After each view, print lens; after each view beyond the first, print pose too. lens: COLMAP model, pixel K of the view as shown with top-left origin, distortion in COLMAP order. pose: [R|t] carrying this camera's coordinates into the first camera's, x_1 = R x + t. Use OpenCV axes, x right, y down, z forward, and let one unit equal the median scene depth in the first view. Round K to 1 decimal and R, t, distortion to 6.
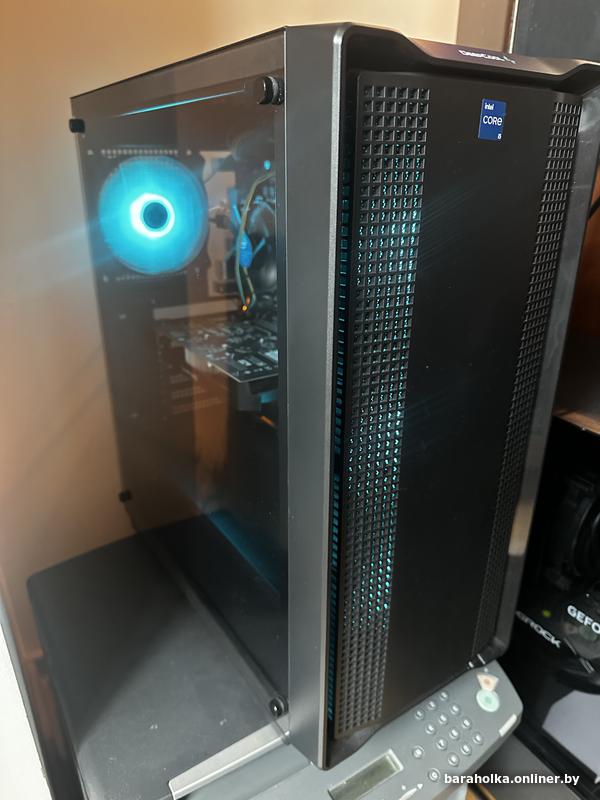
lens RADIAL K [[570.7, 0, 300.0], [0, 570.7, 400.0], [0, 0, 1]] dist [0.000072, 0.000061]
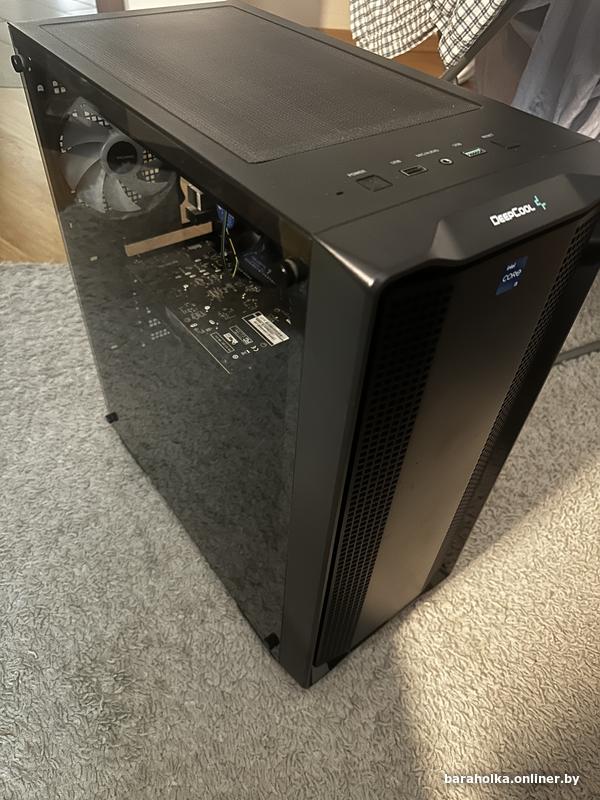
lens RADIAL K [[570.7, 0, 300.0], [0, 570.7, 400.0], [0, 0, 1]] dist [0.000072, 0.000061]
pose [[0.996829, -0.012143, 0.078641, -0.052829], [-0.019629, 0.920222, 0.390905, -0.341855], [-0.077114, -0.391209, 0.917065, 0.024344]]
